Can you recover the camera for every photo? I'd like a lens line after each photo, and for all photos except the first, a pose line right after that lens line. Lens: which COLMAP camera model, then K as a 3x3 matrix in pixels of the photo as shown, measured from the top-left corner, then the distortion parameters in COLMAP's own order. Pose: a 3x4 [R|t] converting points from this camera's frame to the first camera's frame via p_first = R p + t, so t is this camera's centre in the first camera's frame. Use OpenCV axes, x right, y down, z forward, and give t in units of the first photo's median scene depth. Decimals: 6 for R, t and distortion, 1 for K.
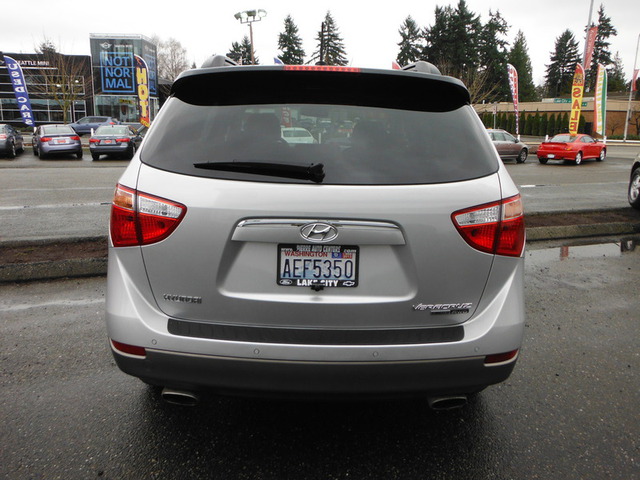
lens RADIAL K [[525.1, 0, 320.0], [0, 525.1, 240.0], [0, 0, 1]] dist [0.007982, 0.005701]
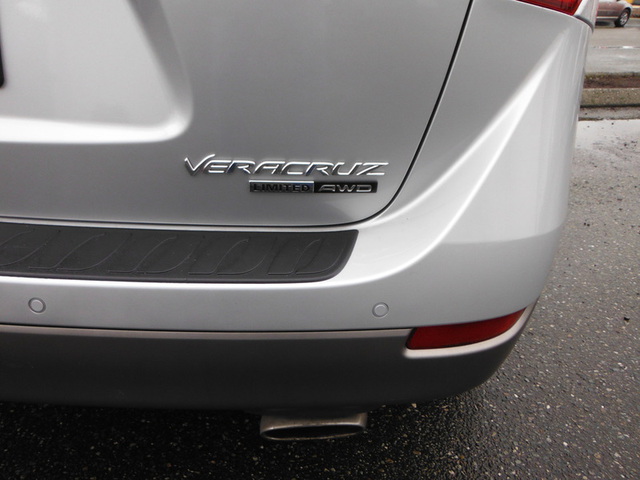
lens RADIAL K [[525.1, 0, 320.0], [0, 525.1, 240.0], [0, 0, 1]] dist [0.007982, 0.005701]
pose [[0.991913, 0.066868, -0.107877, 0.184274], [-0.040206, 0.971731, 0.232642, 0.060815], [0.120383, -0.226424, 0.966561, 0.440913]]
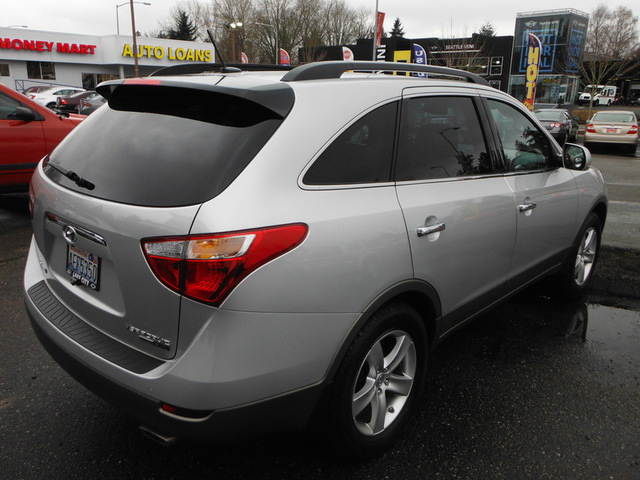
lens RADIAL K [[525.1, 0, 320.0], [0, 525.1, 240.0], [0, 0, 1]] dist [0.007982, 0.005701]
pose [[0.722141, 0.186233, -0.666205, 0.678824], [-0.160798, 0.981890, 0.100182, -0.120217], [0.672797, 0.034779, 0.739009, 0.317820]]
